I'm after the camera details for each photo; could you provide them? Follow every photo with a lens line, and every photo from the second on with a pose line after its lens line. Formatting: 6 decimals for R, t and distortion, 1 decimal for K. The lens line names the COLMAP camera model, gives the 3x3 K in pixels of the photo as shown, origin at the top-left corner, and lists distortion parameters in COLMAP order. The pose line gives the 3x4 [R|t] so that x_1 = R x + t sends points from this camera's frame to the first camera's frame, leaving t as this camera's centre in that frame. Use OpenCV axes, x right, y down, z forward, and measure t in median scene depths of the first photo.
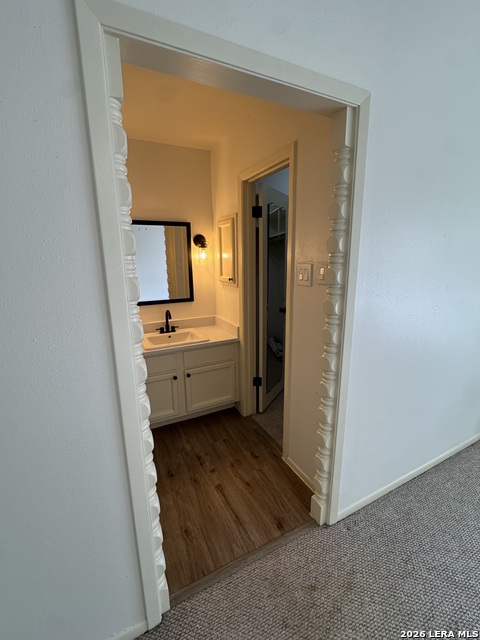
lens RADIAL K [[280.2, 0, 240.0], [0, 280.2, 320.0], [0, 0, 1]] dist [-0.004357, 0.000755]
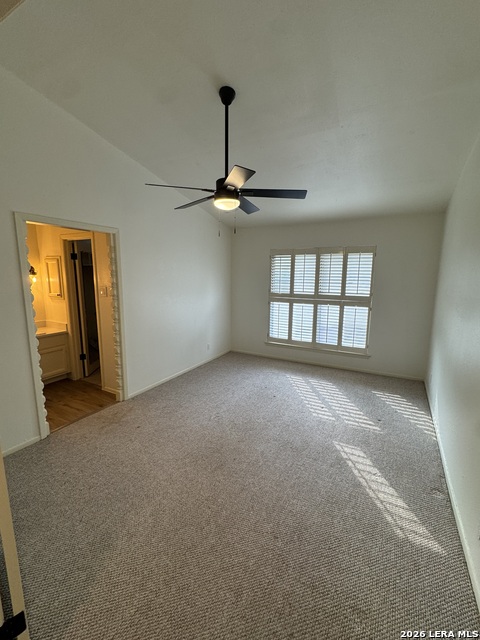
lens RADIAL K [[280.2, 0, 240.0], [0, 280.2, 320.0], [0, 0, 1]] dist [-0.004357, 0.000755]
pose [[0.821621, -0.072321, 0.565427, -0.096617], [0.102944, 0.994435, -0.022394, 0.145733], [-0.560661, 0.076606, 0.824494, -0.927047]]
